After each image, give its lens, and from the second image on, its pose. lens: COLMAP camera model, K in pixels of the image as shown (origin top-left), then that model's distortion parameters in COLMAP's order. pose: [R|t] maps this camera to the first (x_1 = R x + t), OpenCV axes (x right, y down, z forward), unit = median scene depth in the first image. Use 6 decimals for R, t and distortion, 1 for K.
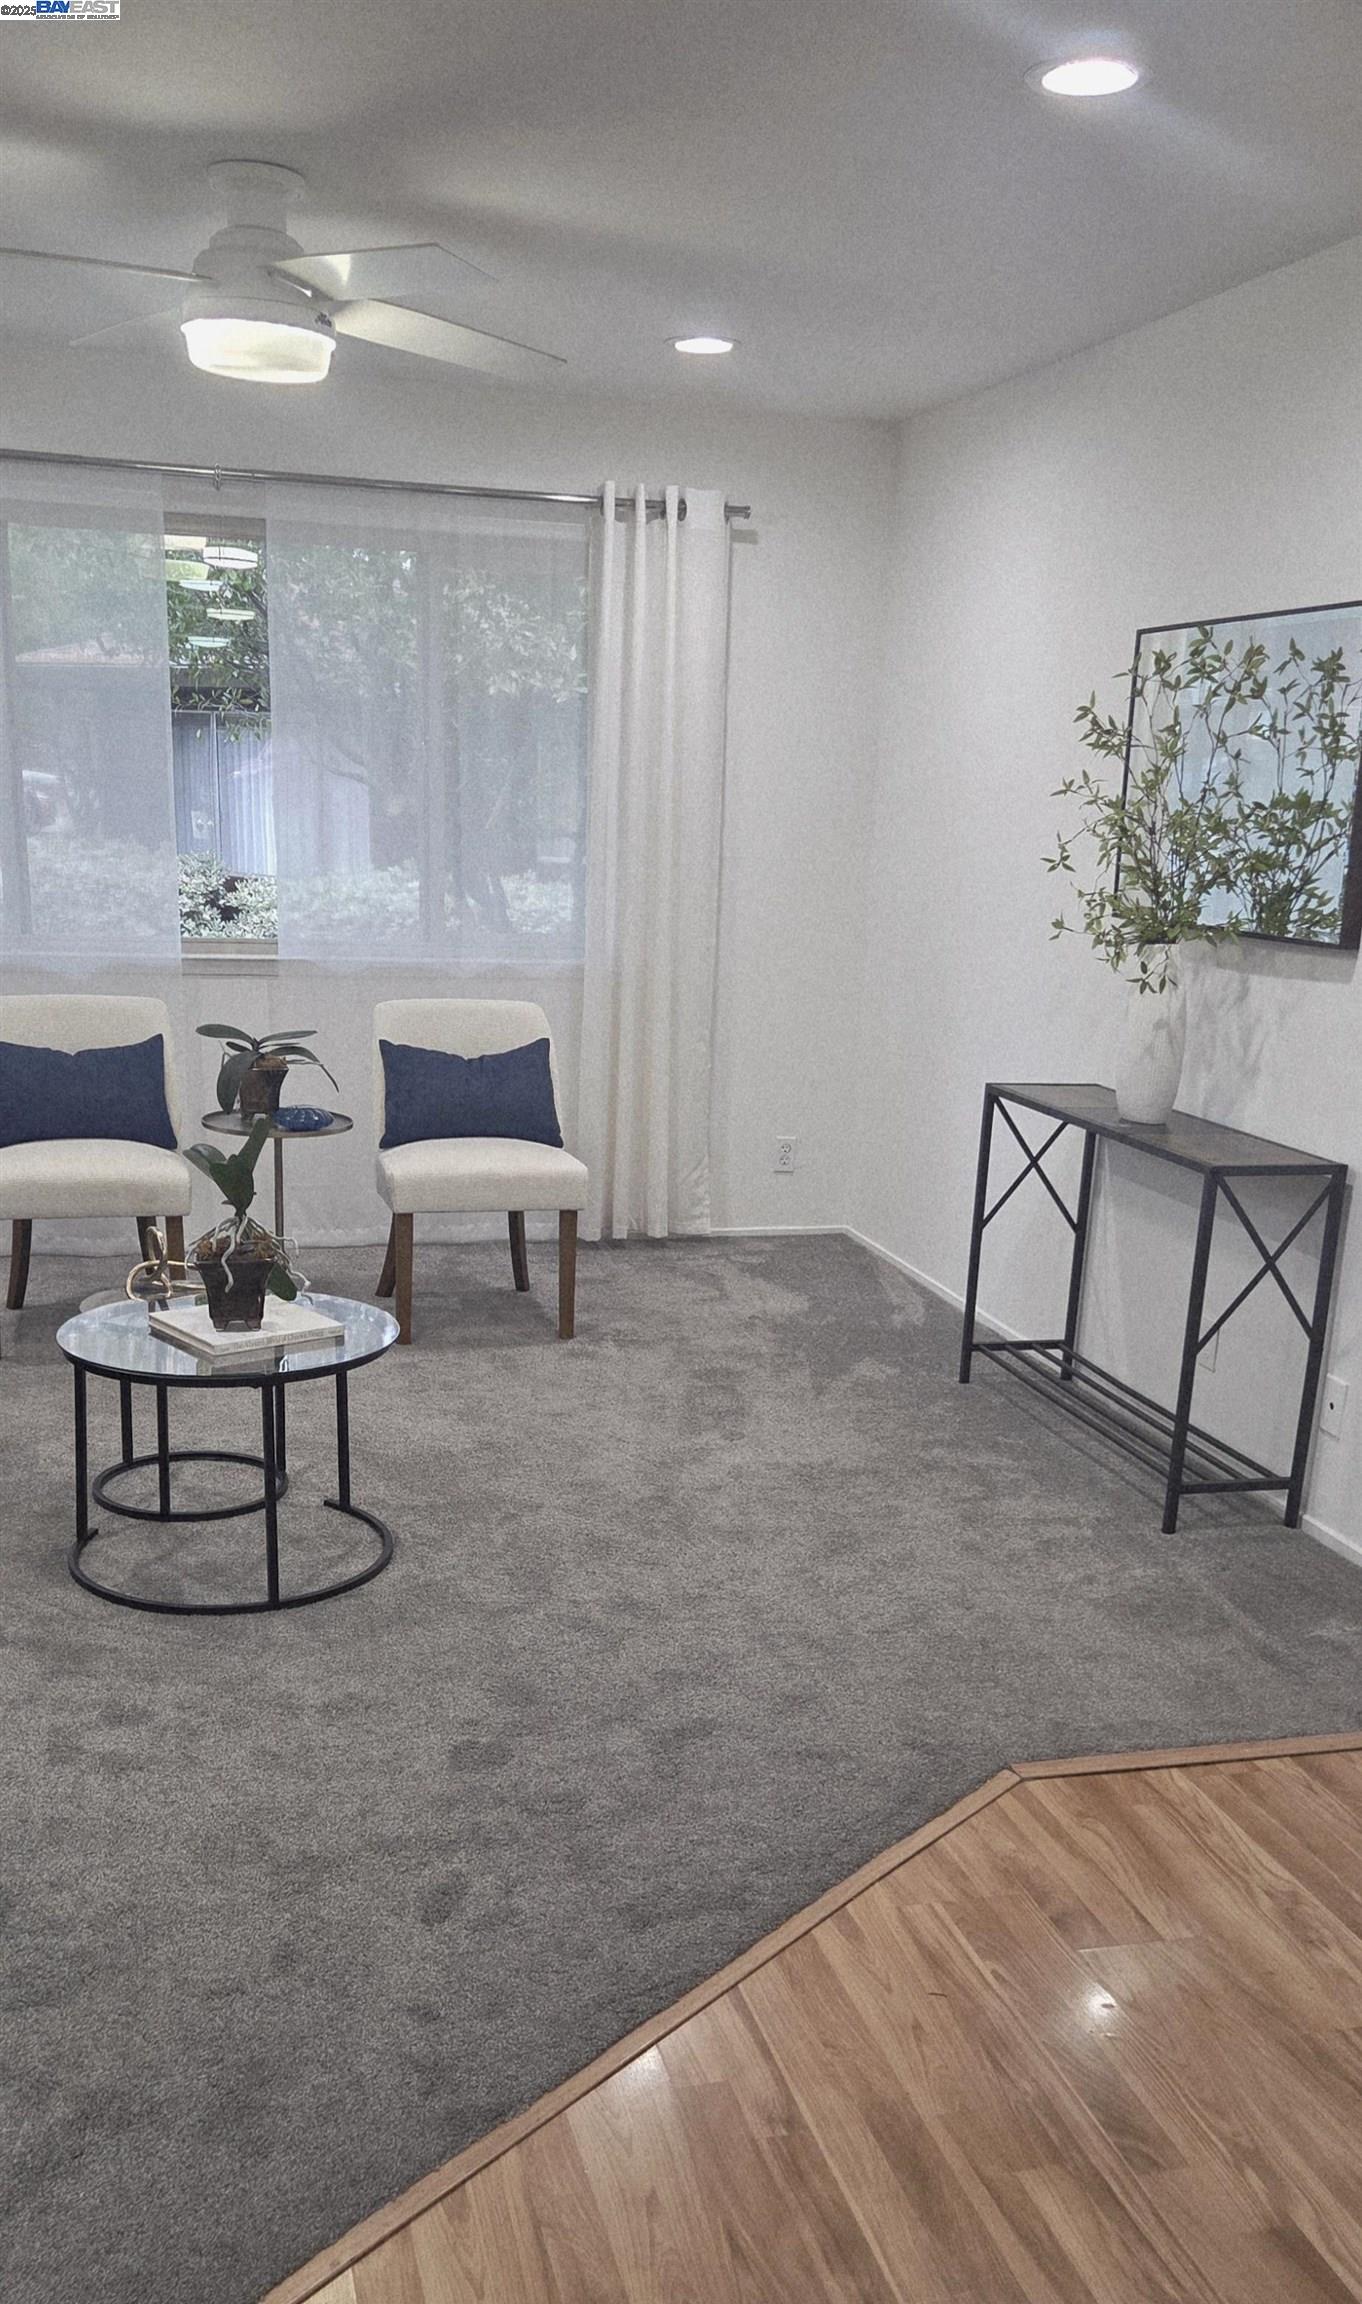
lens RADIAL K [[1974.3, 0, 670.1], [0, 1974.3, 1362.0], [0, 0, 1]] dist [0.068928, -0.052371]
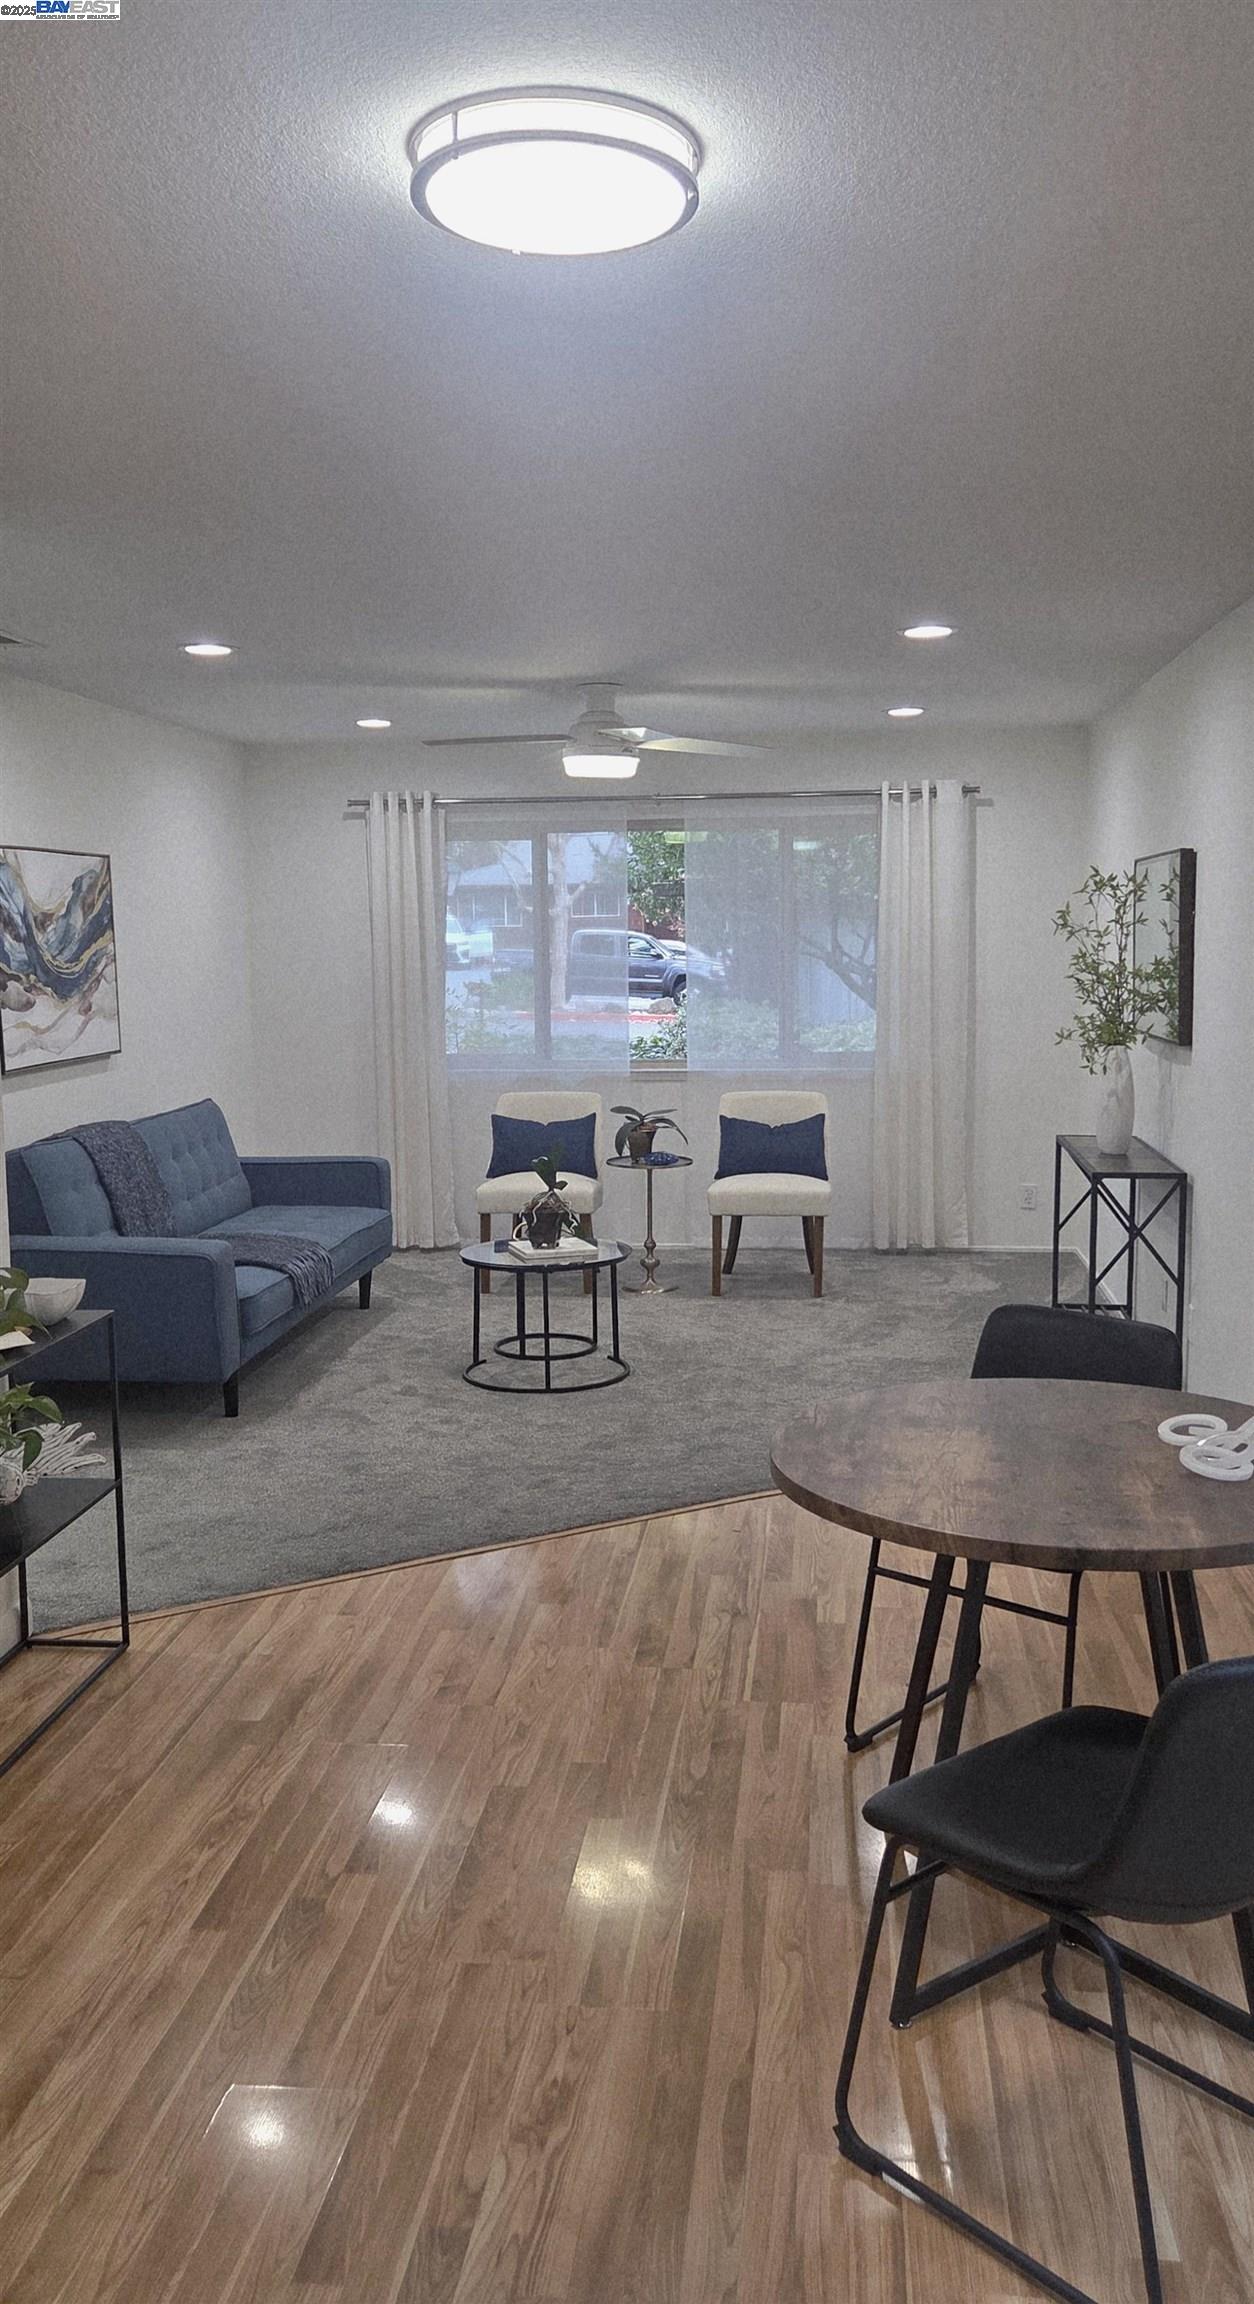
lens RADIAL K [[1826.9, 0, 636.4], [0, 1826.9, 1144.7], [0, 0, 1]] dist [0.072769, 0.003824]
pose [[0.926043, -0.002499, -0.377410, 0.516091], [-0.062475, 0.985168, -0.159818, 0.155985], [0.372212, 0.171577, 0.912151, -0.587672]]
